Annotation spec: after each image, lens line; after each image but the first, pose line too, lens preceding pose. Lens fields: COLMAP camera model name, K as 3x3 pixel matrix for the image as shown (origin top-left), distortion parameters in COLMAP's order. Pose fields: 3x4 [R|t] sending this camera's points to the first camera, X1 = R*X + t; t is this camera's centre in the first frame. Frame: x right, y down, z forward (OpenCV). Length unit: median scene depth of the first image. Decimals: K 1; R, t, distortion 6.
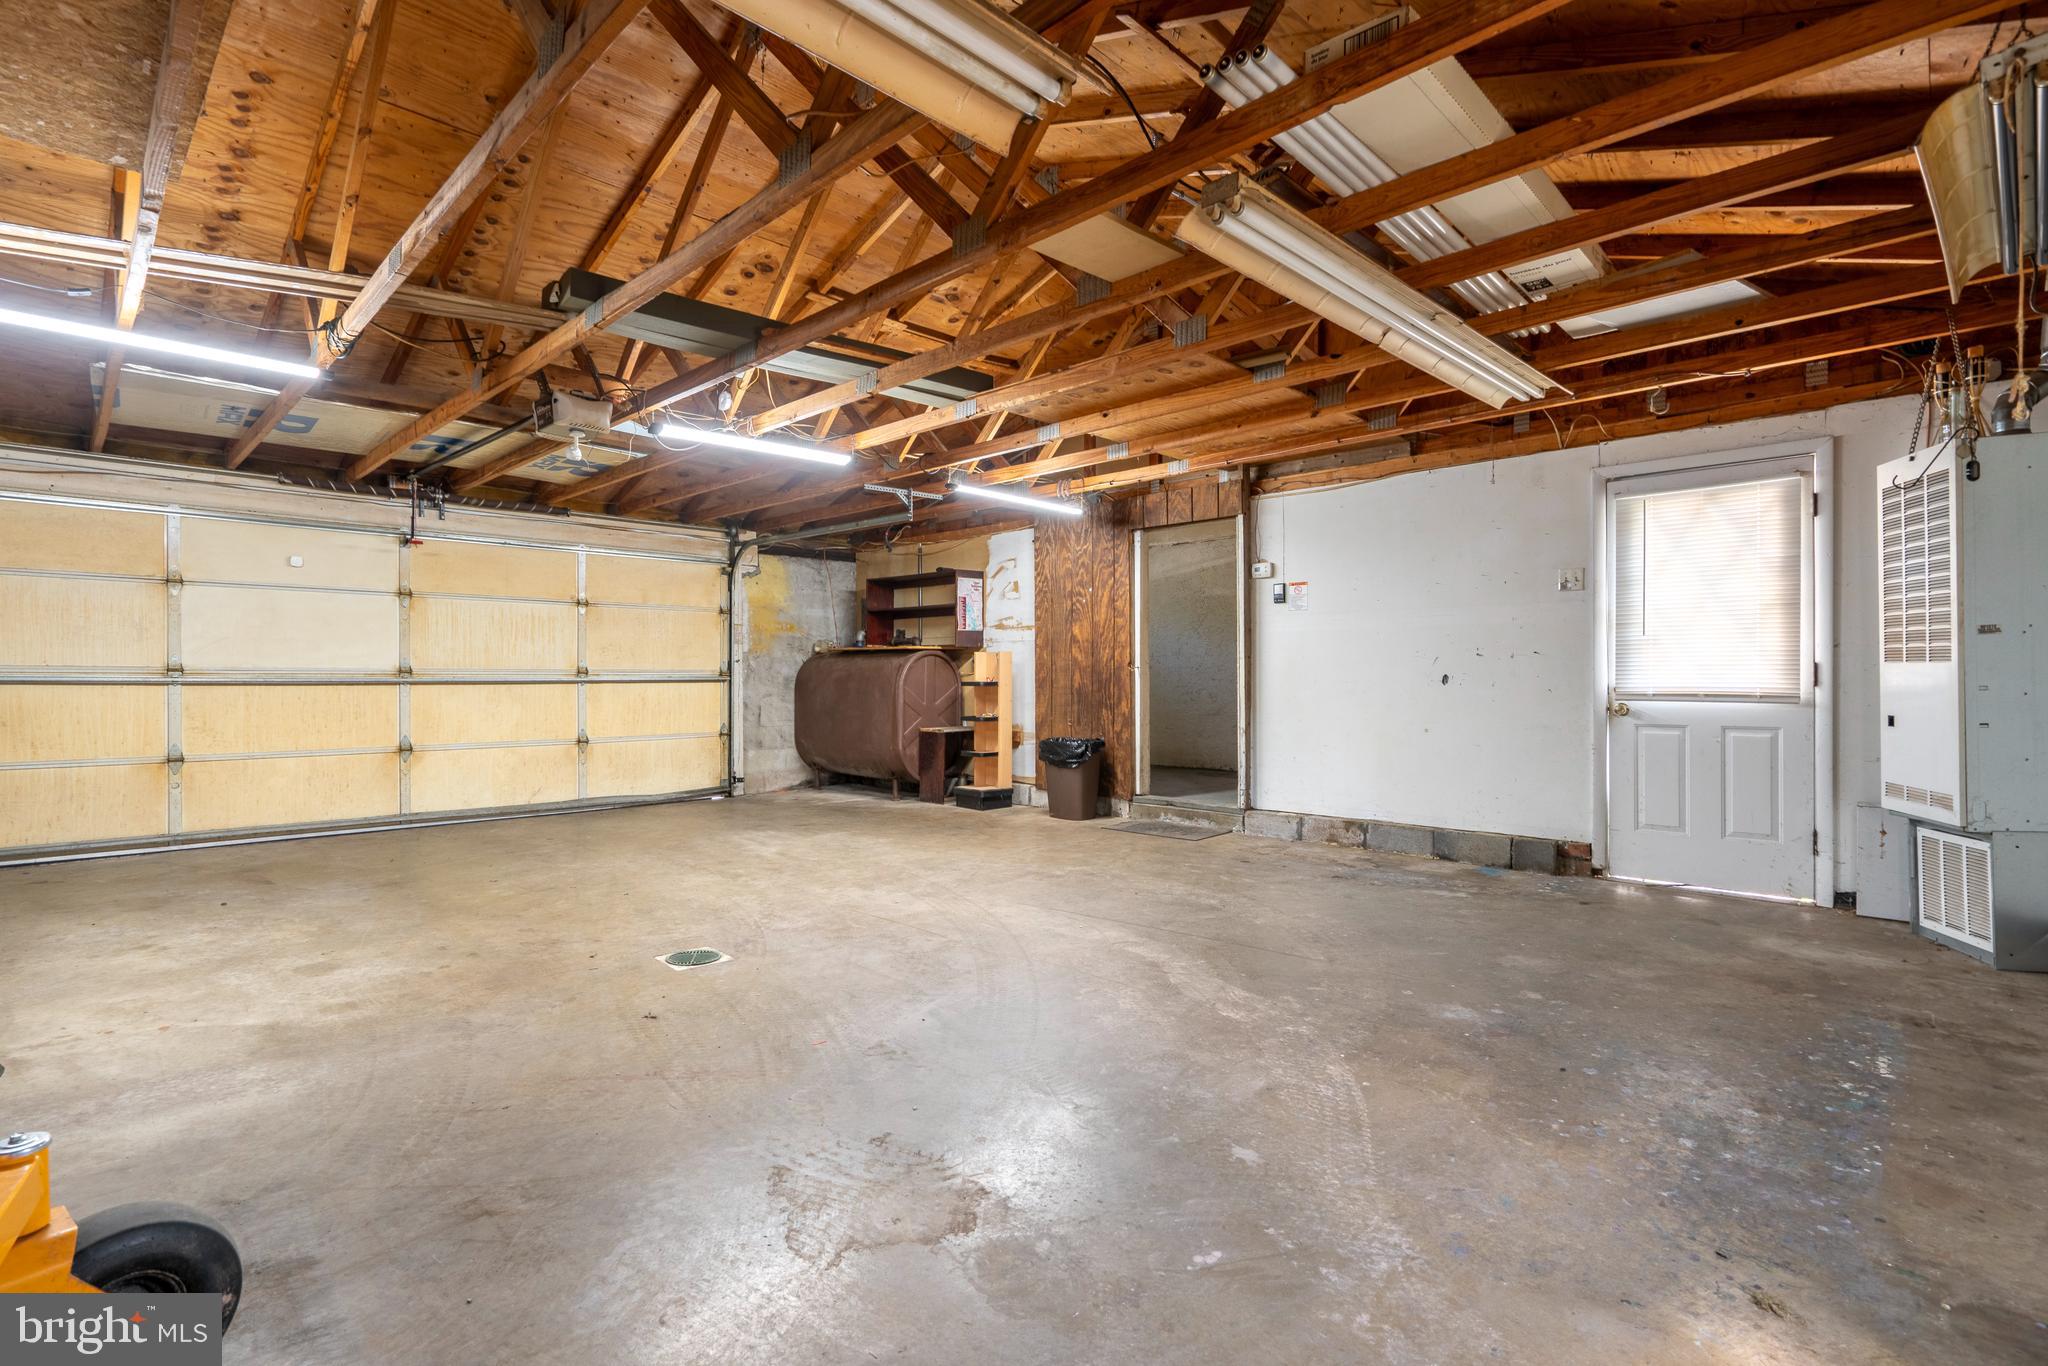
lens RADIAL K [[1000.1, 0, 976.8], [0, 1000.1, 707.1], [0, 0, 1]] dist [-0.010962, 0.000341]
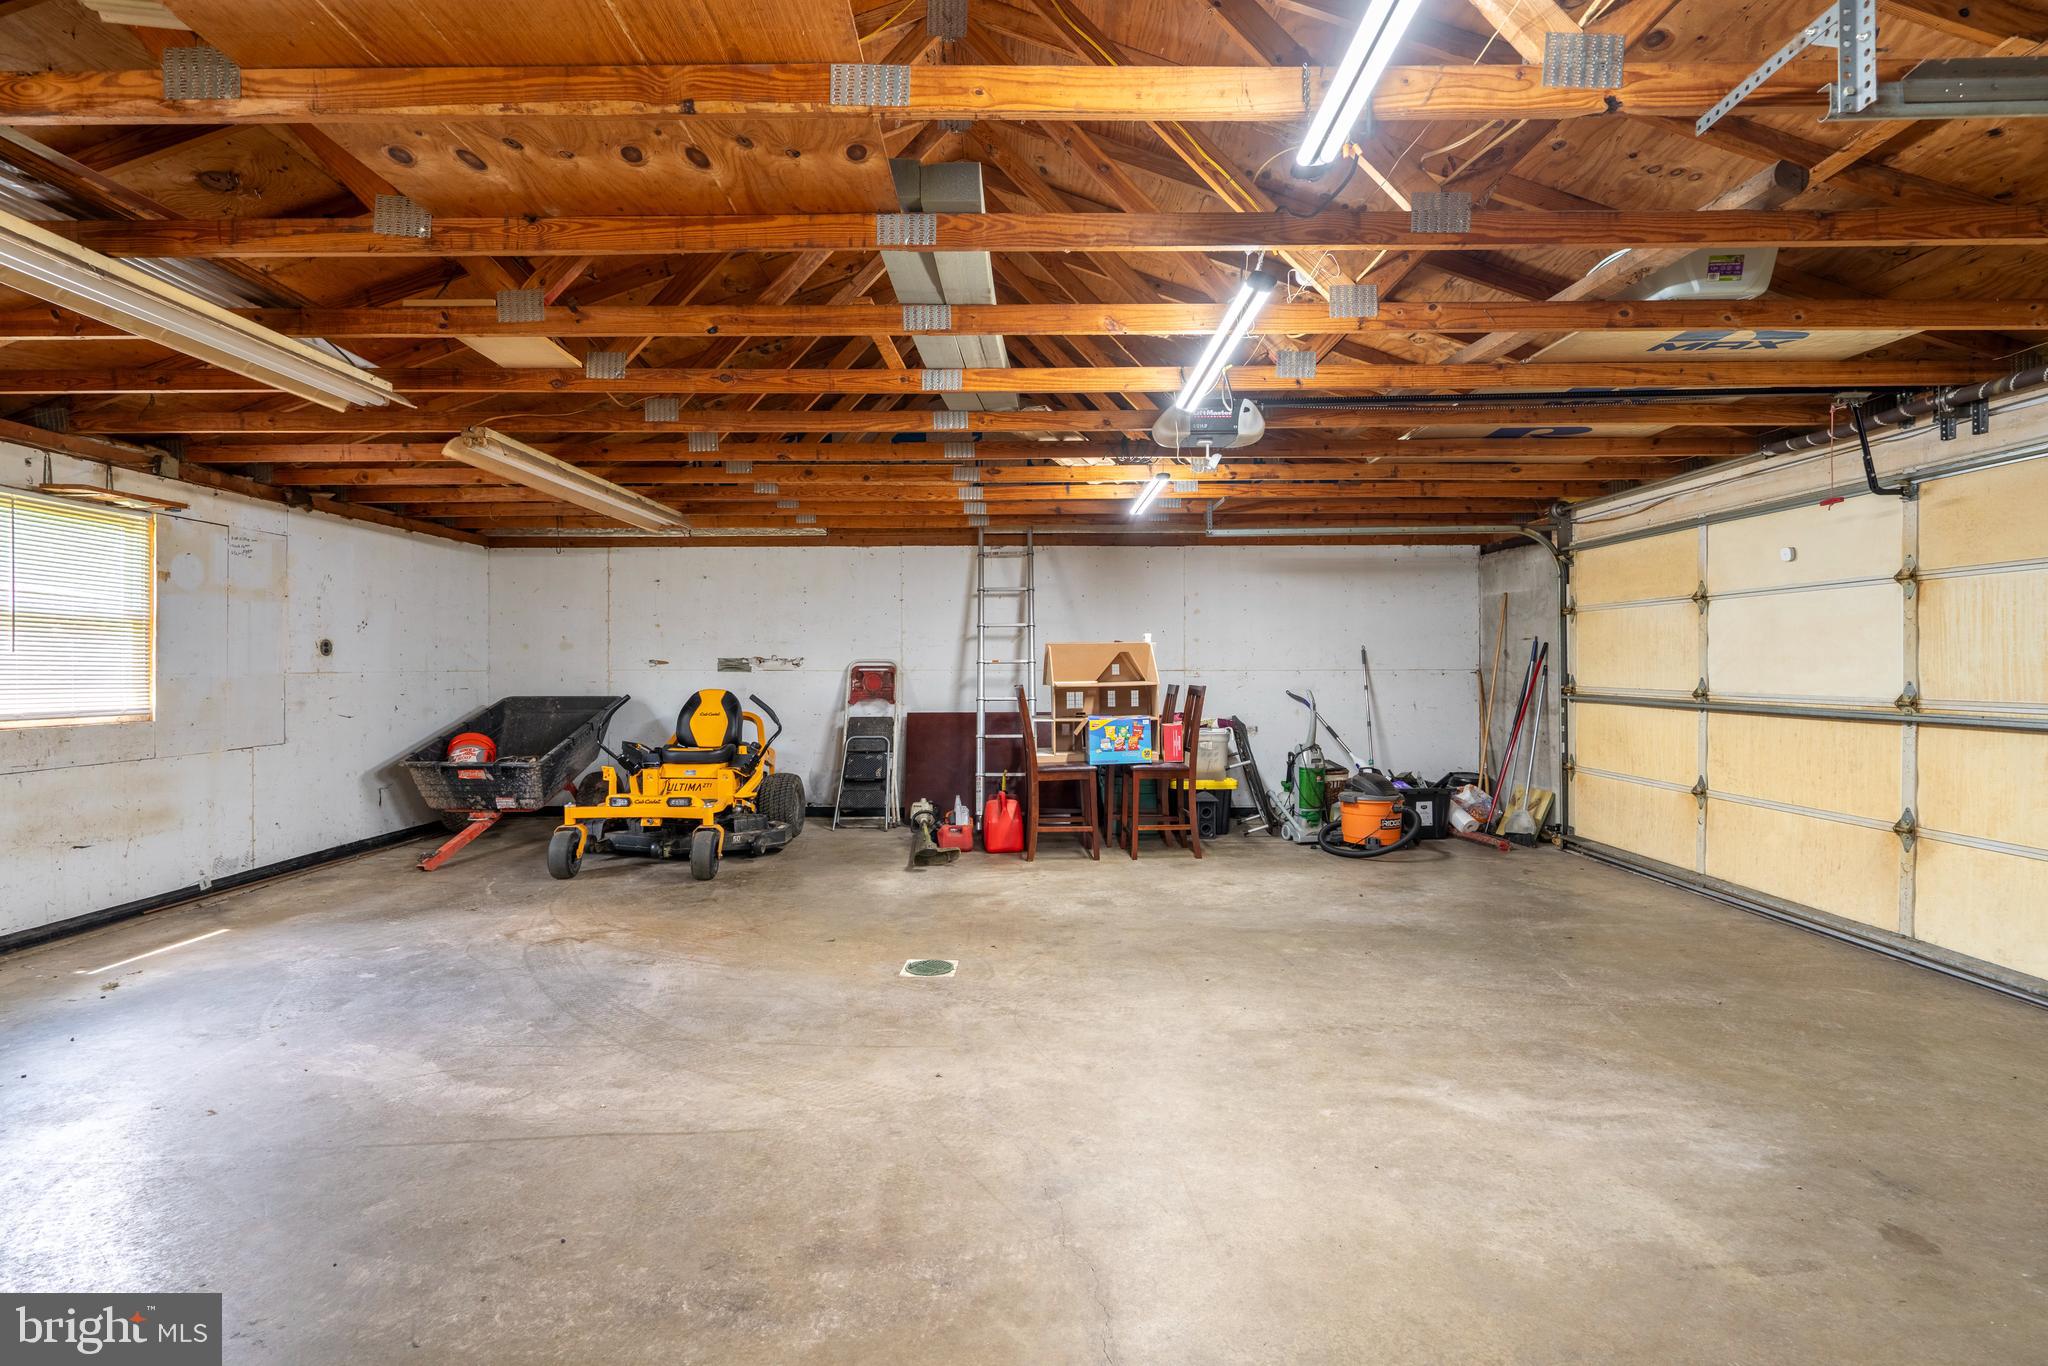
lens RADIAL K [[962.0, 0, 1024.0], [0, 962.0, 683.0], [0, 0, 1]] dist [-0.002512, 0.000504]
pose [[-0.696989, 0.011819, -0.716984, 0.230779], [-0.020337, 0.999136, 0.036239, -0.059586], [0.716793, 0.039839, -0.696147, 1.031897]]
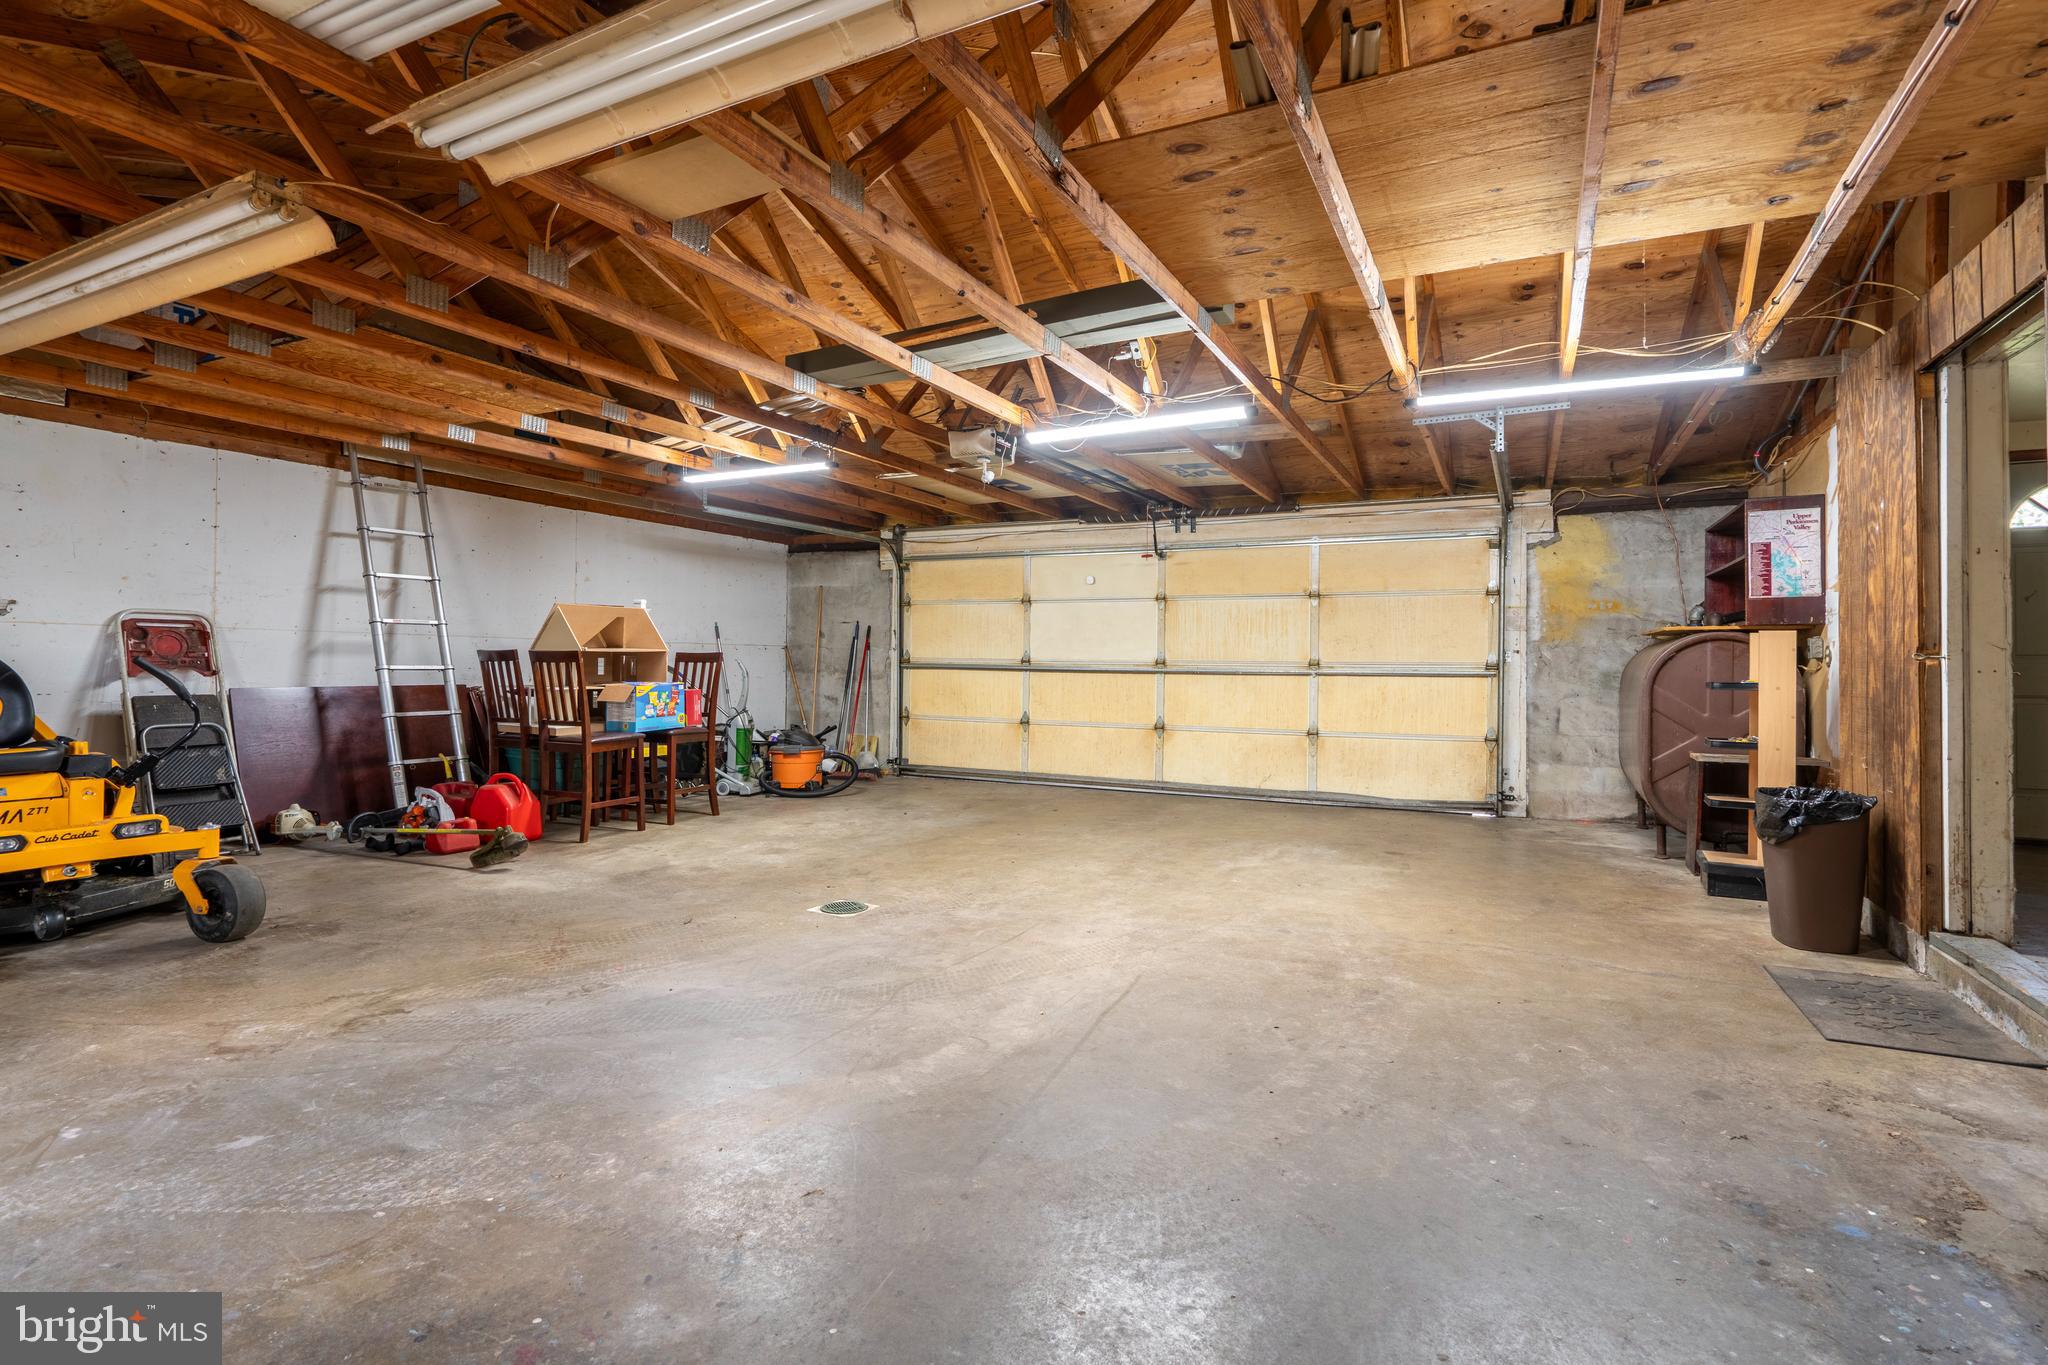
lens RADIAL K [[954.5, 0, 1016.3], [0, 954.5, 659.6], [0, 0, 1]] dist [-0.007209, 0.000531]
pose [[0.318013, -0.002595, -0.948083, 0.471636], [-0.039080, 0.999110, -0.015843, -0.014719], [0.947281, 0.042089, 0.317629, 0.472361]]
